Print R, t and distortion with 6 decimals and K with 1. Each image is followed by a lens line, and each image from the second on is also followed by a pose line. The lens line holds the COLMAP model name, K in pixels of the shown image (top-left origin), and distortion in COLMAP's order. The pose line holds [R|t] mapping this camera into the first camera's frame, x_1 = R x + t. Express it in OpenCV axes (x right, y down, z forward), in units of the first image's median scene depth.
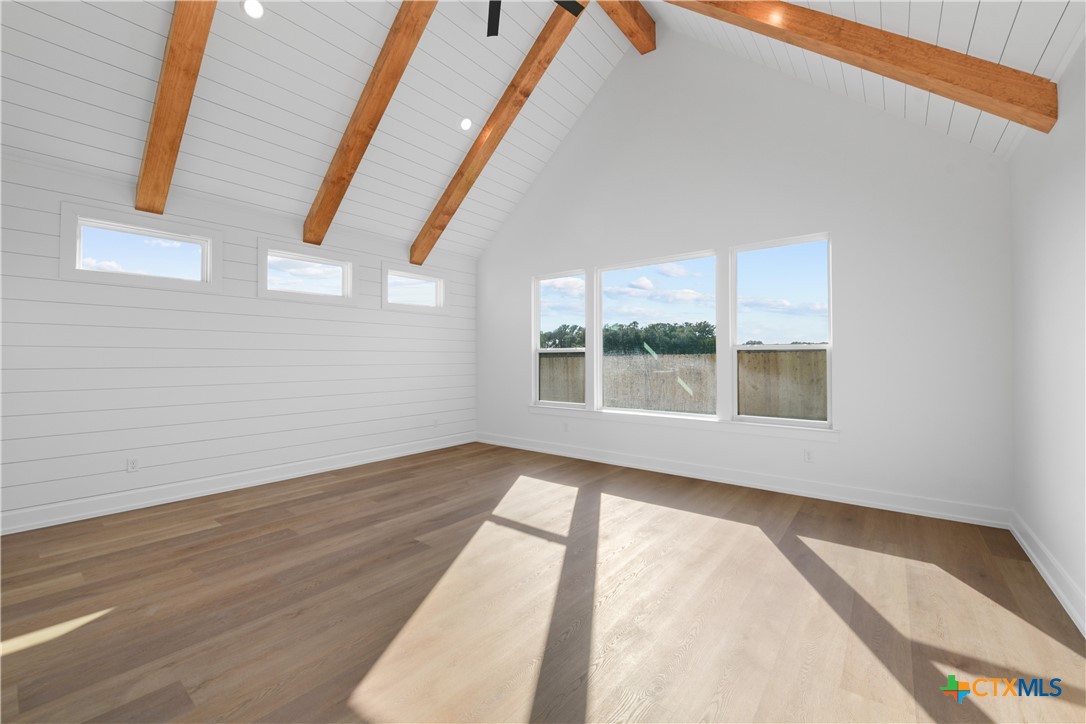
lens RADIAL K [[436.1, 0, 551.8], [0, 436.1, 358.5], [0, 0, 1]] dist [-0.004566, -0.003102]
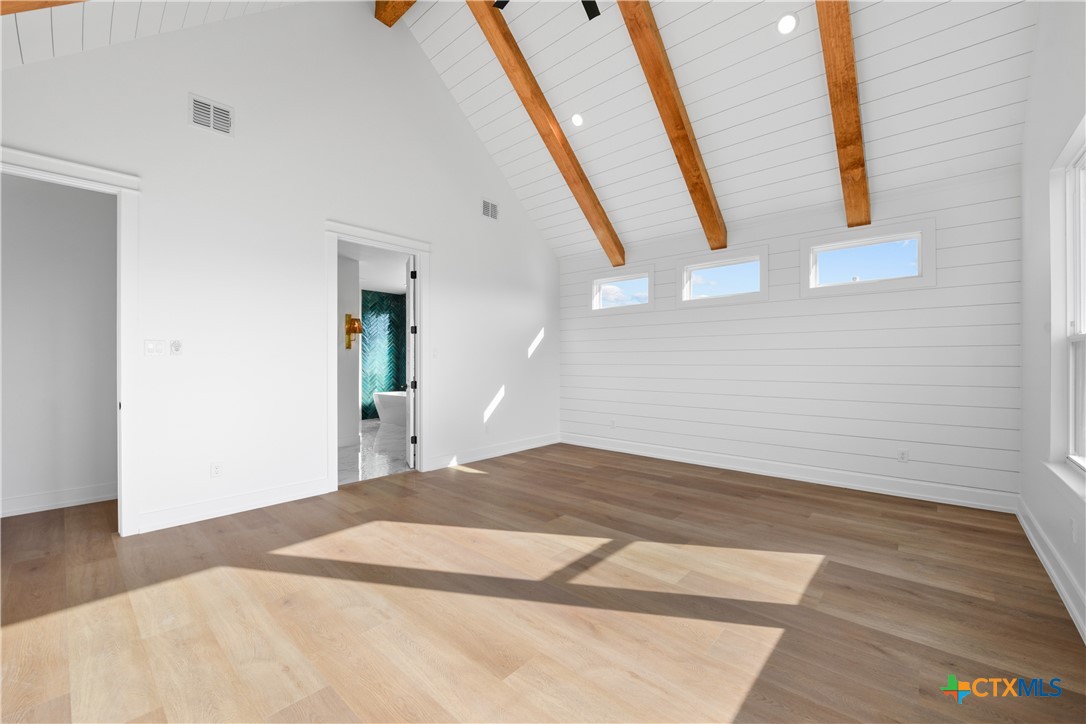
lens RADIAL K [[436.1, 0, 548.9], [0, 436.1, 367.6], [0, 0, 1]] dist [-0.004566, -0.003102]
pose [[-0.056223, 0.020585, -0.998206, 0.694635], [0.002085, 0.999788, 0.020500, -0.000730], [0.998416, -0.000929, -0.056254, 0.852584]]
